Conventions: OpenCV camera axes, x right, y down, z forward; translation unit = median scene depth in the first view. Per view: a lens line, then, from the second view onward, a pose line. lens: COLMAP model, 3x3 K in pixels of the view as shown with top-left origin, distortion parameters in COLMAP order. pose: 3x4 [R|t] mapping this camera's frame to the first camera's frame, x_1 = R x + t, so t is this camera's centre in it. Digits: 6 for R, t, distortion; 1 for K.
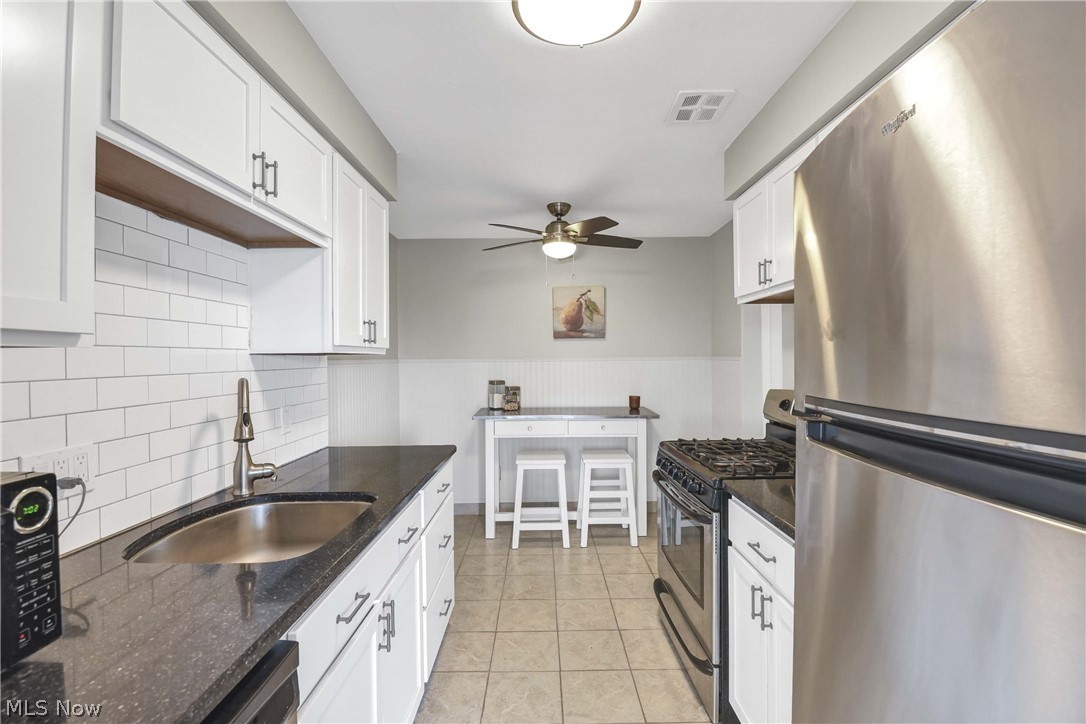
lens RADIAL K [[486.6, 0, 542.7], [0, 486.6, 360.9], [0, 0, 1]] dist [-0.003861, -0.008902]
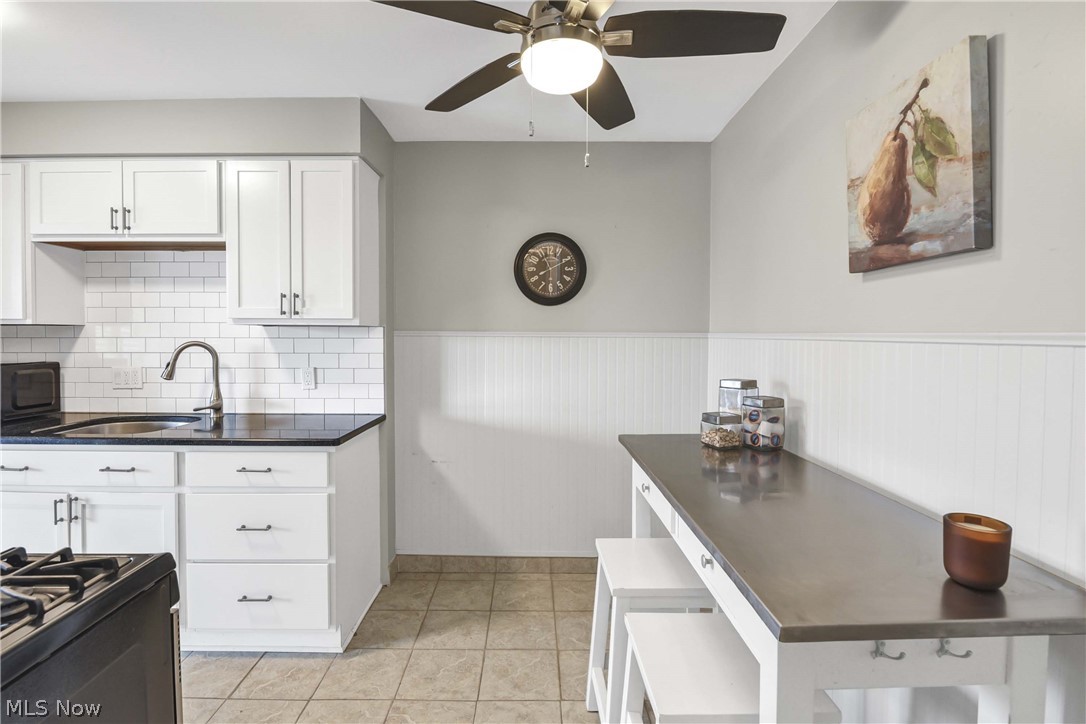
lens RADIAL K [[504.6, 0, 535.2], [0, 504.6, 346.5], [0, 0, 1]] dist [-0.004928, -0.002318]
pose [[-0.002944, 0.038516, -0.999254, 0.664913], [-0.007178, 0.999231, 0.038537, -0.013532], [0.999970, 0.007286, -0.002665, 1.381130]]
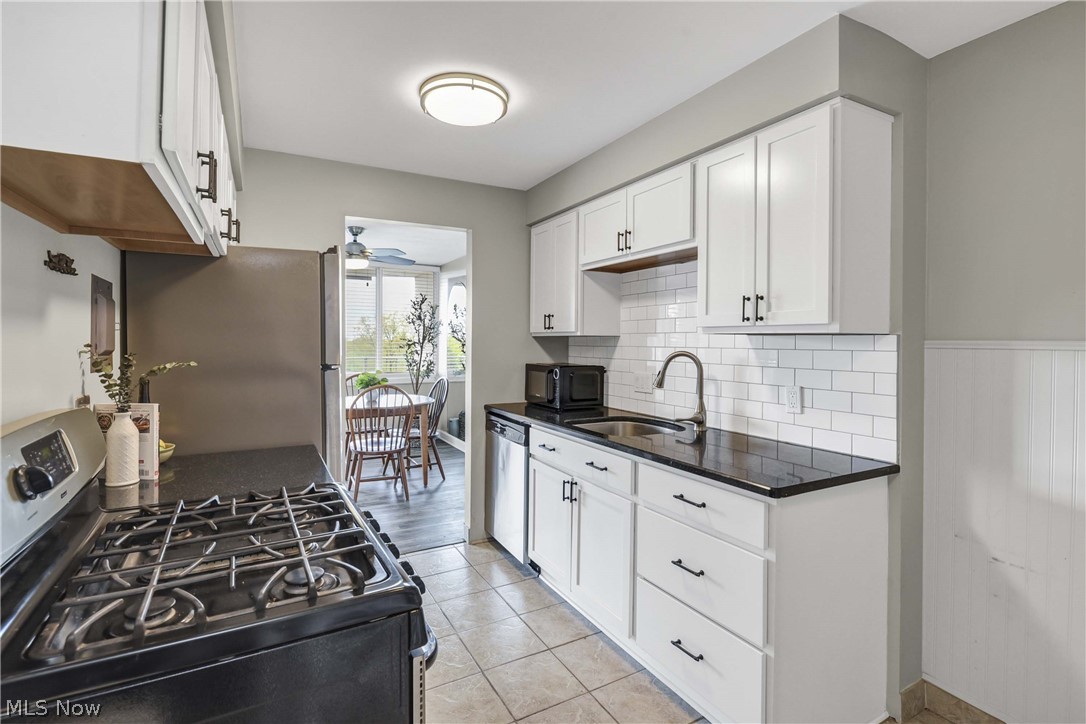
lens RADIAL K [[504.6, 0, 538.9], [0, 504.6, 342.4], [0, 0, 1]] dist [-0.004928, -0.002318]
pose [[-0.874558, 0.008999, -0.484838, 0.382885], [0.003427, 0.999918, 0.012377, -0.011013], [0.484909, 0.009163, -0.874517, 1.442934]]
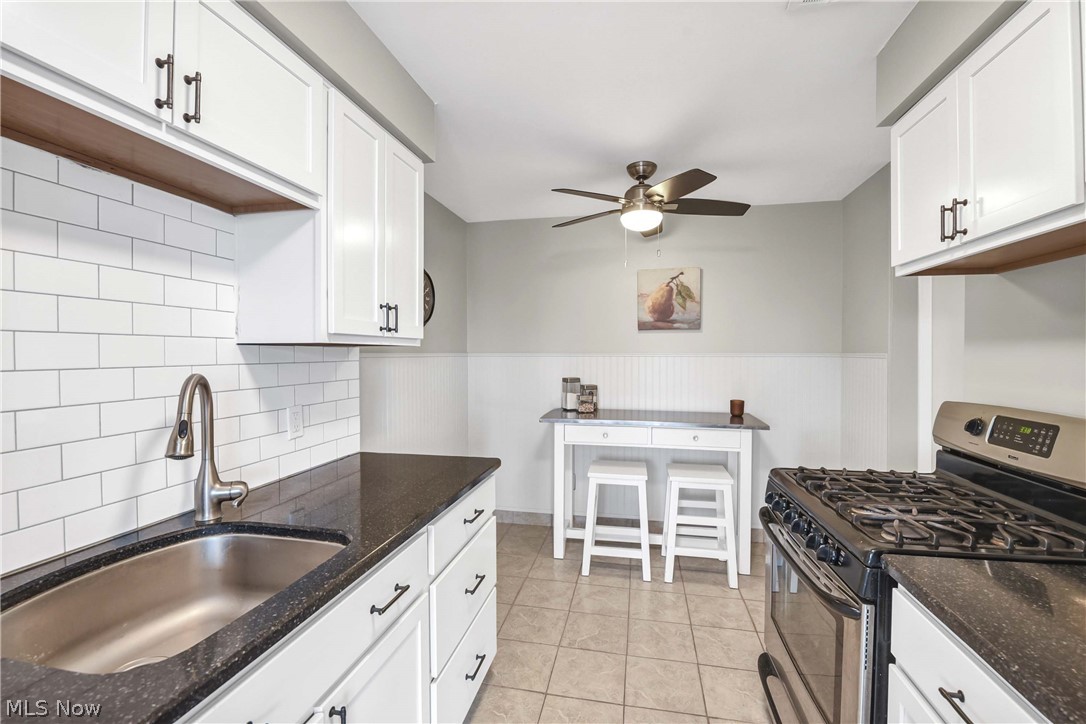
lens RADIAL K [[486.6, 0, 534.7], [0, 486.6, 359.4], [0, 0, 1]] dist [-0.003861, -0.008902]
pose [[0.977183, 0.012694, -0.212021, 0.048454], [-0.010982, 0.999897, 0.009250, -0.000762], [0.212116, -0.006710, 0.977221, 0.219760]]
